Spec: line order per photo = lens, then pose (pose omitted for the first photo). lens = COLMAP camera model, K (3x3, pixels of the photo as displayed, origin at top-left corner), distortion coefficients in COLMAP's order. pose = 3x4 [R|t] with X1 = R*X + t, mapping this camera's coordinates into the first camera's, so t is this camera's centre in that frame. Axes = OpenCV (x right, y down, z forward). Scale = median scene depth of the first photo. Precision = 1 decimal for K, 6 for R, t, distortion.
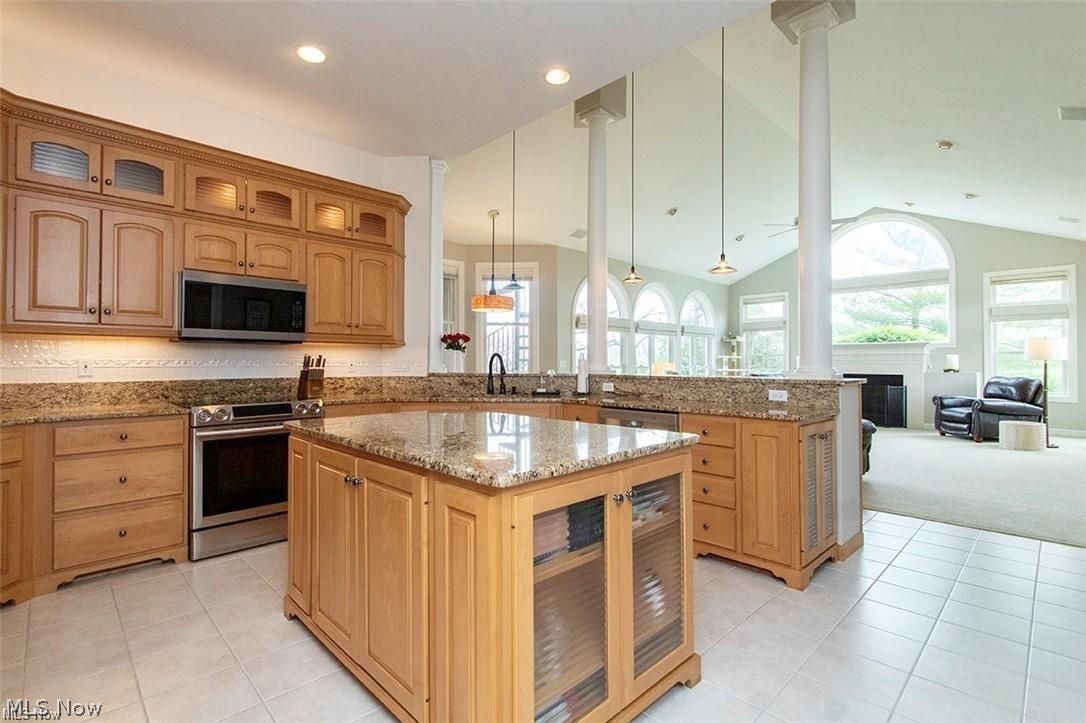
lens RADIAL K [[507.5, 0, 543.5], [0, 507.5, 366.7], [0, 0, 1]] dist [0.004332, -0.000264]
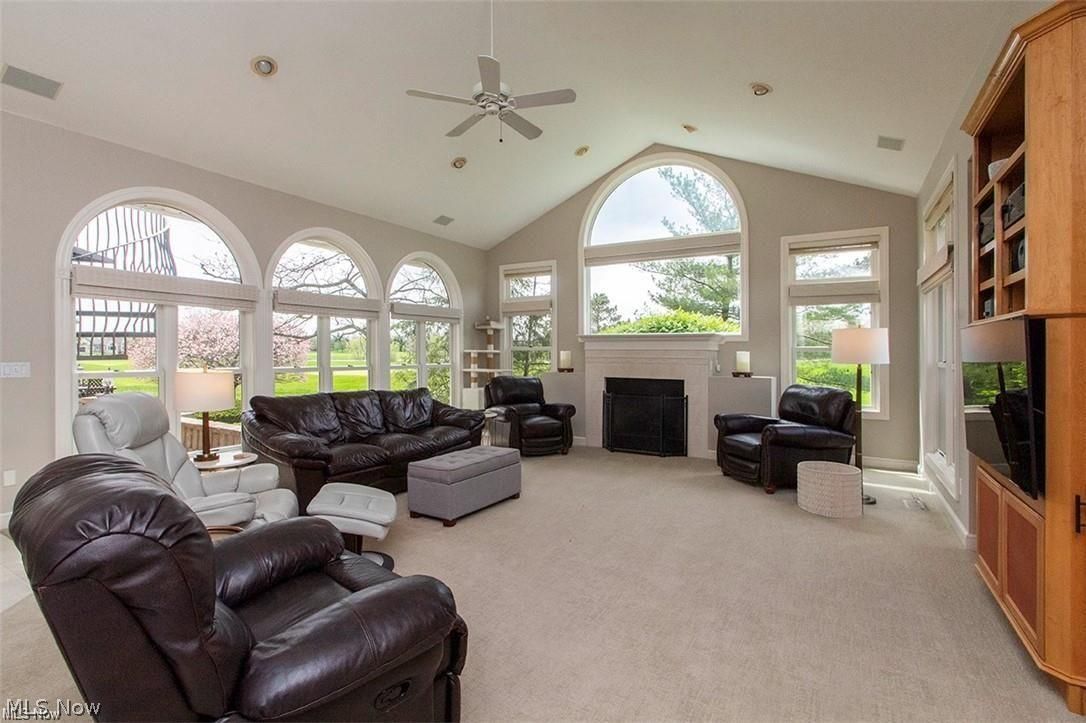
lens RADIAL K [[507.5, 0, 542.9], [0, 507.5, 355.4], [0, 0, 1]] dist [0.004332, -0.000264]
pose [[0.966545, 0.003155, 0.256479, 0.348416], [-0.003182, 0.999995, -0.000311, -0.016828], [-0.256479, -0.000515, 0.966550, 0.384341]]
